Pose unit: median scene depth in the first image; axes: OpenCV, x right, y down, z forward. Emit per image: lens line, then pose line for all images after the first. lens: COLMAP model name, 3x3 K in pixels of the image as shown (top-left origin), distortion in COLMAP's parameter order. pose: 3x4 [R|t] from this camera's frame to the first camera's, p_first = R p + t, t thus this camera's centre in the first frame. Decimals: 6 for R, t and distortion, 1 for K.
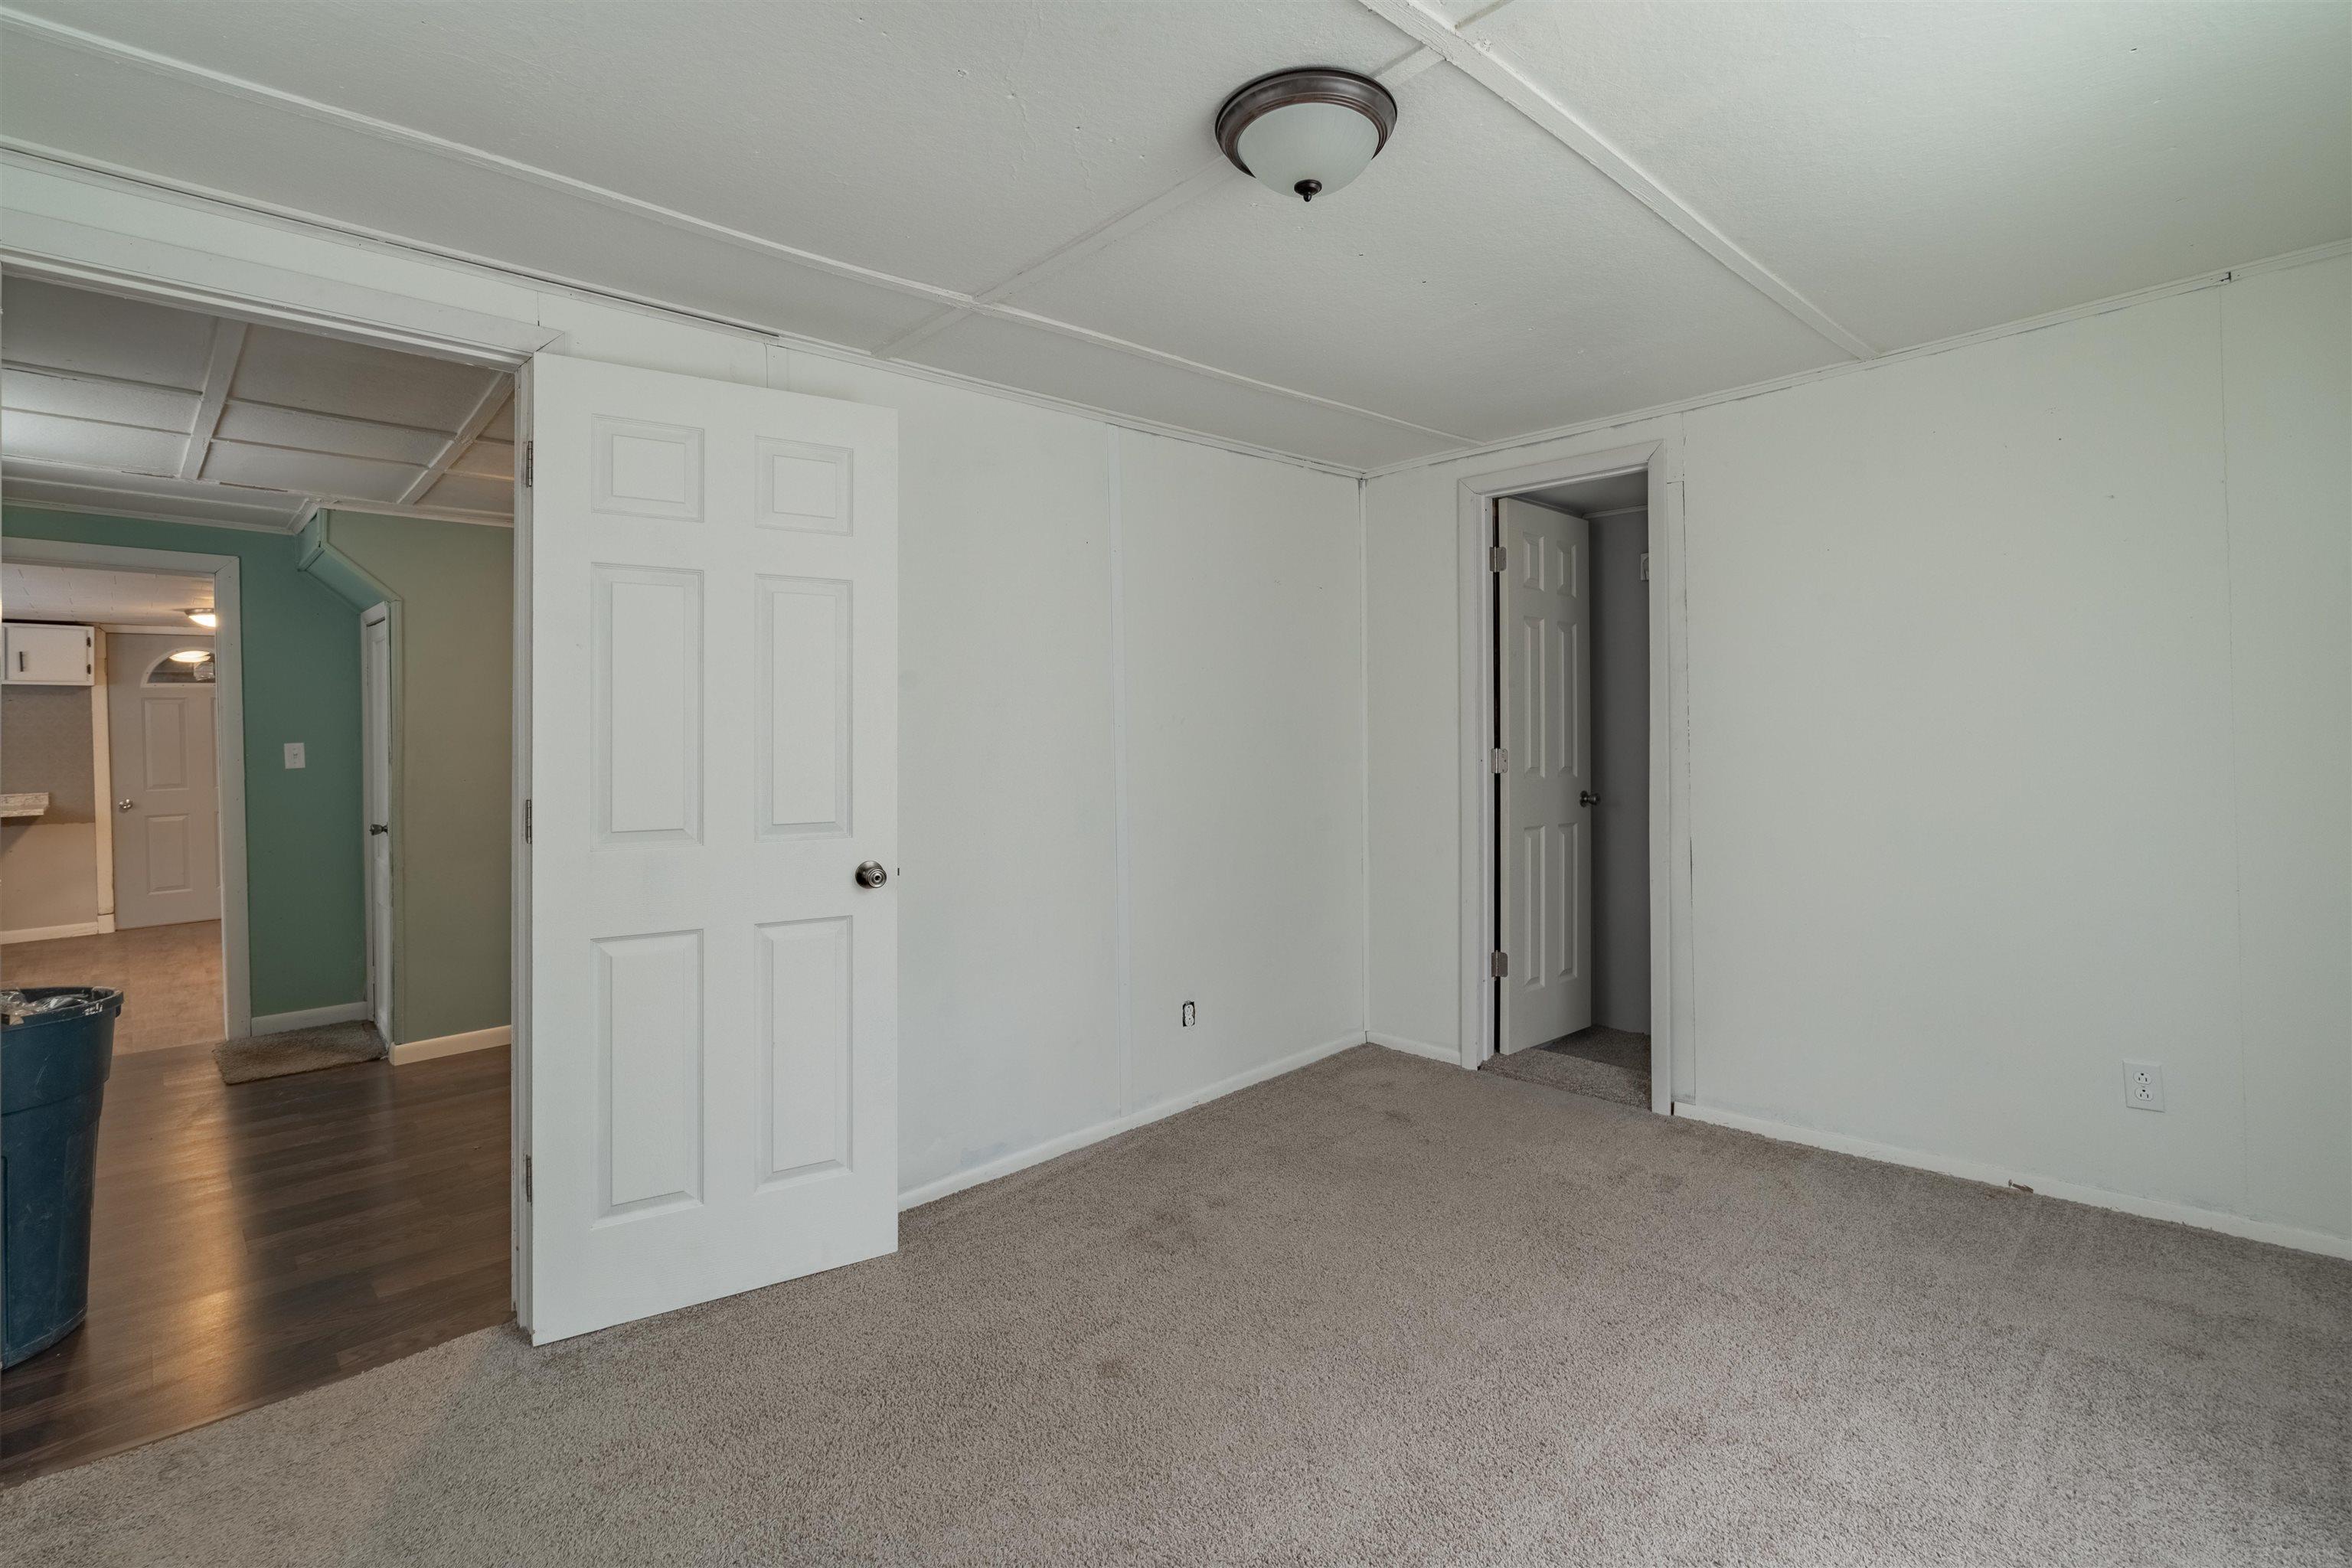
lens RADIAL K [[1084.2, 0, 1141.4], [0, 1084.2, 721.0], [0, 0, 1]] dist [-0.005934, 0.000287]
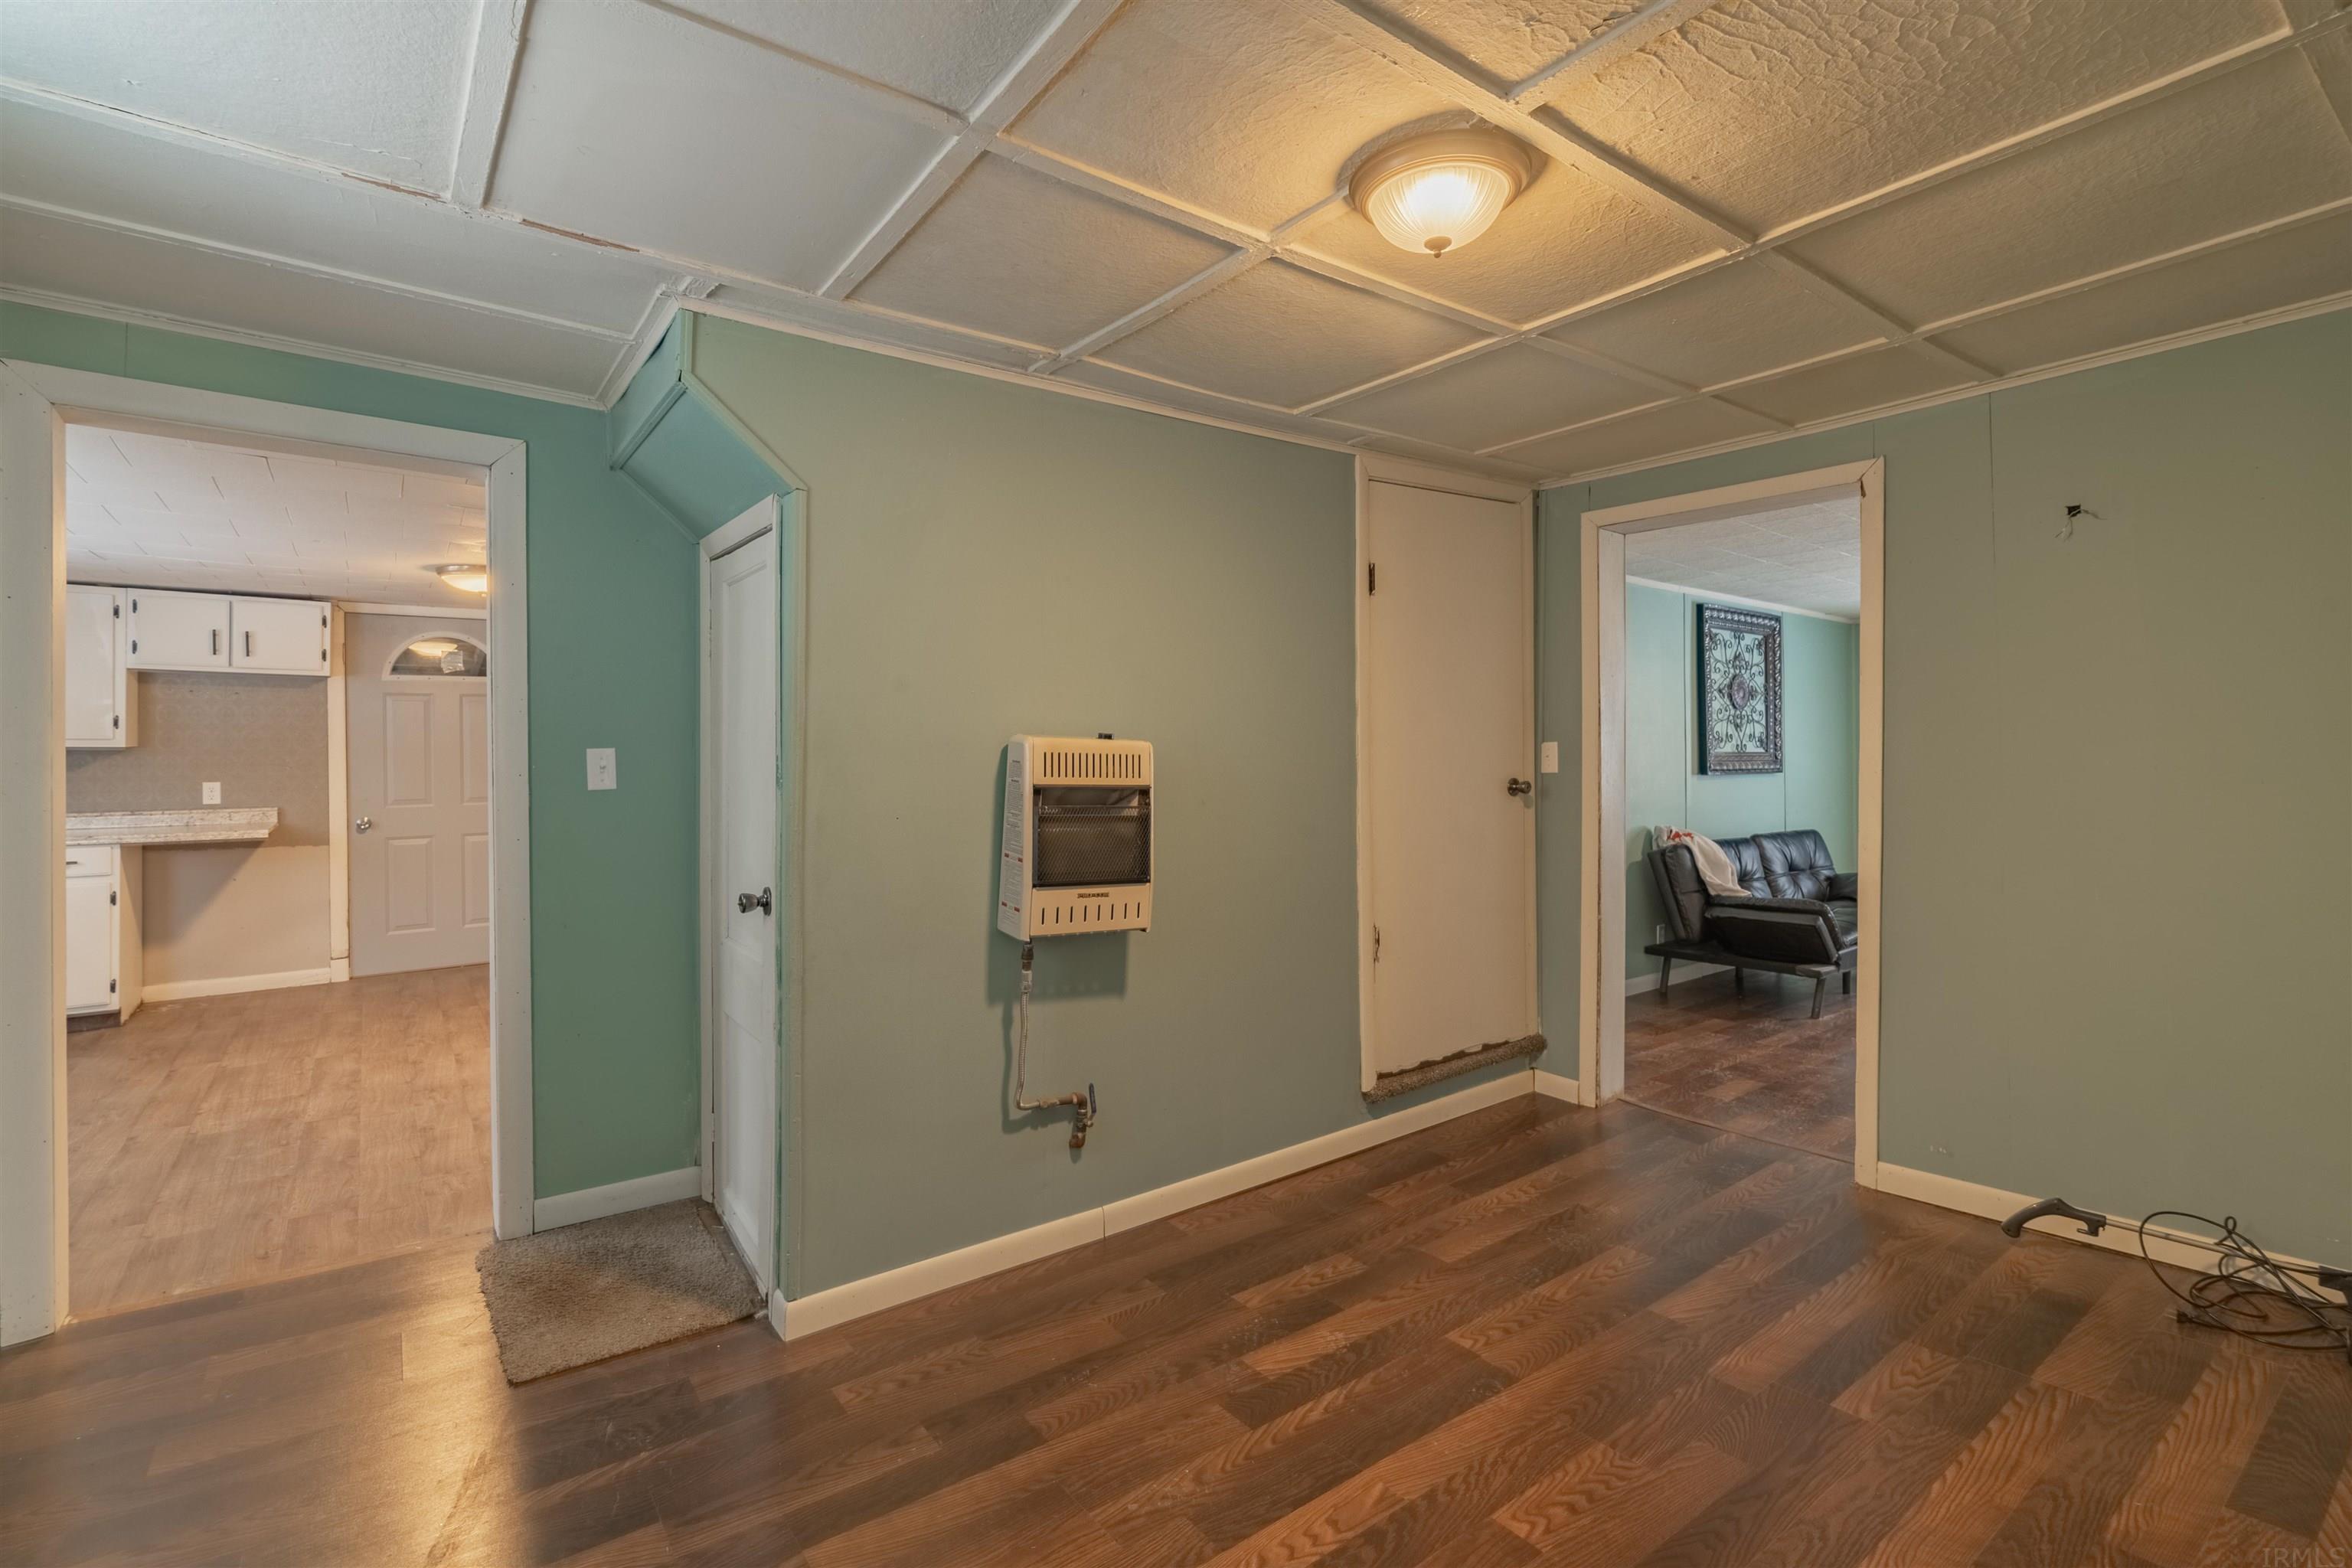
lens RADIAL K [[1084.2, 0, 1154.8], [0, 1084.2, 734.4], [0, 0, 1]] dist [-0.005934, 0.000287]
pose [[0.991539, 0.010469, -0.129388, -0.270780], [-0.011116, 0.999929, -0.004284, 0.007993], [0.129334, 0.005686, 0.991585, 0.296642]]
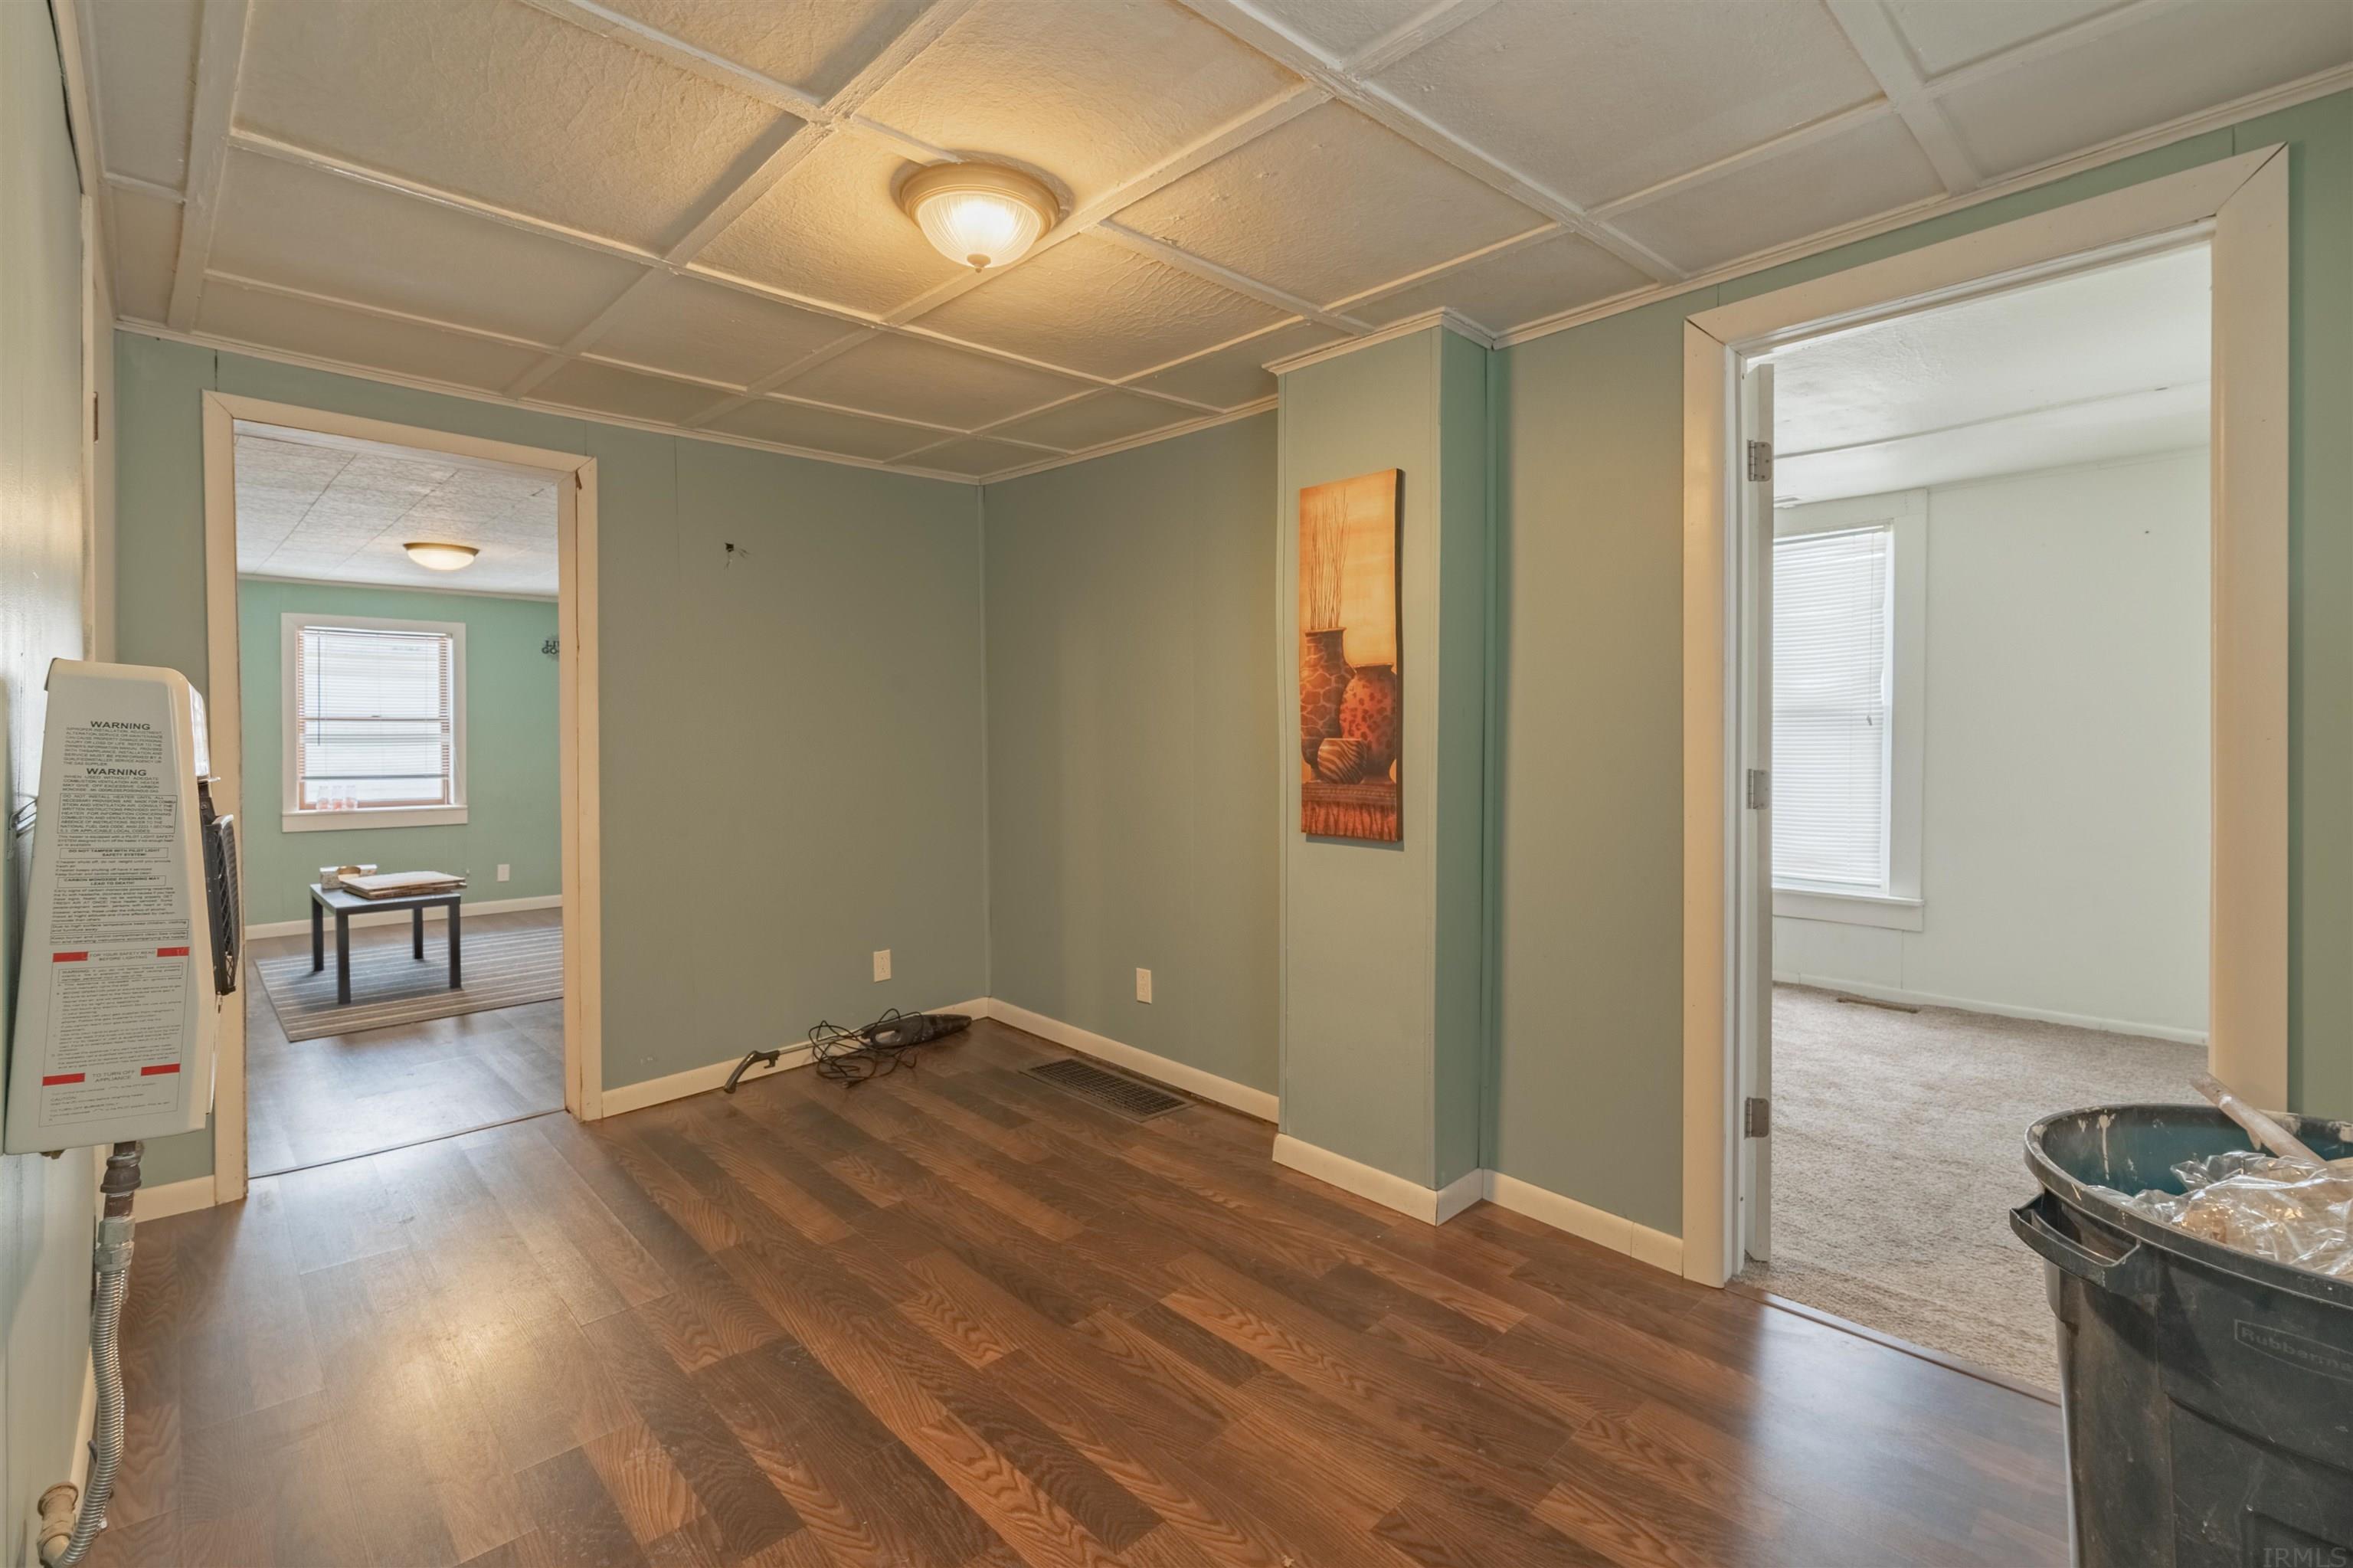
lens RADIAL K [[1084.7, 0, 1206.8], [0, 1084.7, 752.1], [0, 0, 1]] dist [-0.005934, 0.000287]
pose [[-0.033759, -0.003122, 0.999425, -0.518160], [-0.012794, 0.999915, 0.002691, 0.016717], [-0.999348, -0.012695, -0.033796, 0.502151]]
